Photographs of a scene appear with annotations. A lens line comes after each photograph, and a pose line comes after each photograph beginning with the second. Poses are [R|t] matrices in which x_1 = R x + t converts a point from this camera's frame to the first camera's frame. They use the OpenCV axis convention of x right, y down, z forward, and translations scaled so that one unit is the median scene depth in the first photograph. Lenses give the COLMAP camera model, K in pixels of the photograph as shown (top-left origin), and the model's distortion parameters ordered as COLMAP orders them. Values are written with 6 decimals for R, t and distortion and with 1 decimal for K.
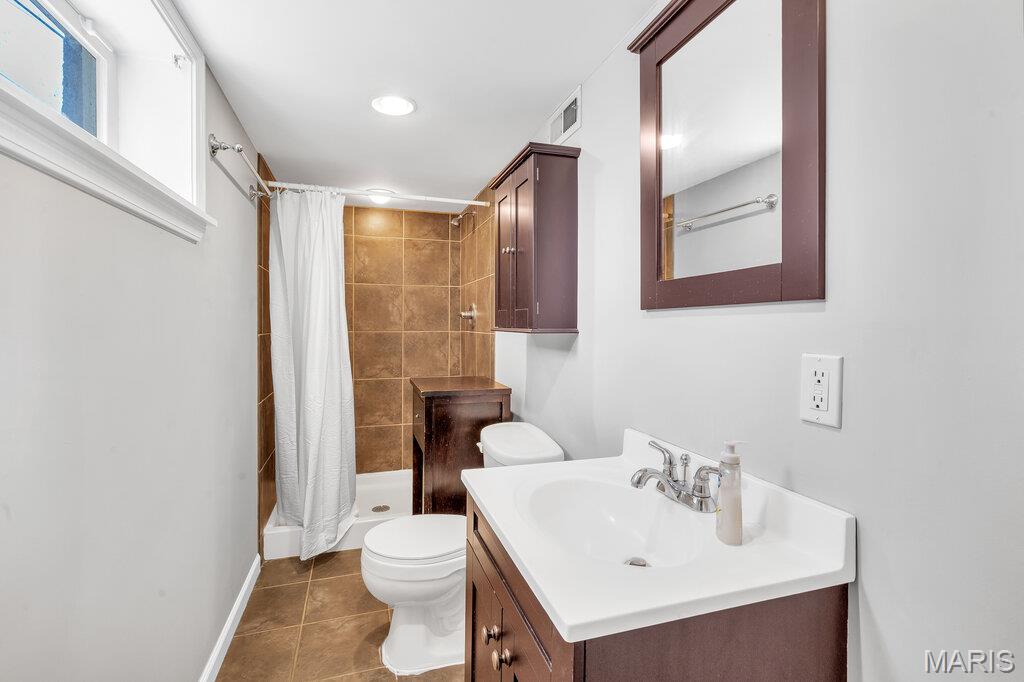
lens RADIAL K [[471.1, 0, 513.8], [0, 471.1, 319.3], [0, 0, 1]] dist [-0.001684, -0.000209]
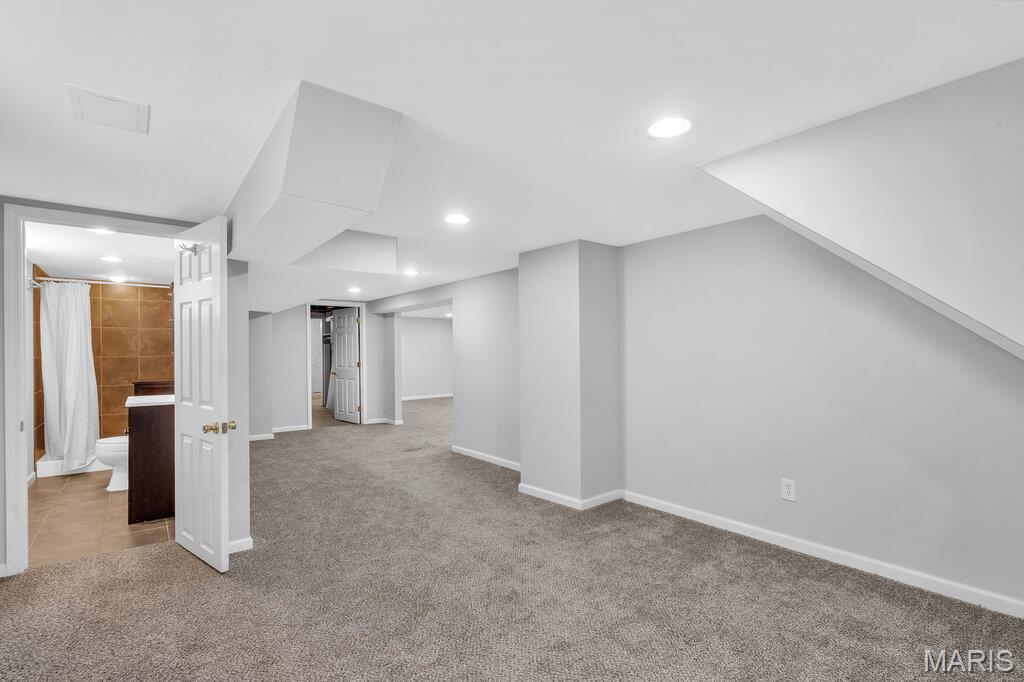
lens RADIAL K [[465.2, 0, 507.6], [0, 465.2, 345.3], [0, 0, 1]] dist [-0.000767, -0.000430]
pose [[0.941183, -0.005104, 0.337858, 0.534447], [0.005758, 0.999983, -0.000936, -0.004123], [-0.337847, 0.002826, 0.941197, -1.206060]]
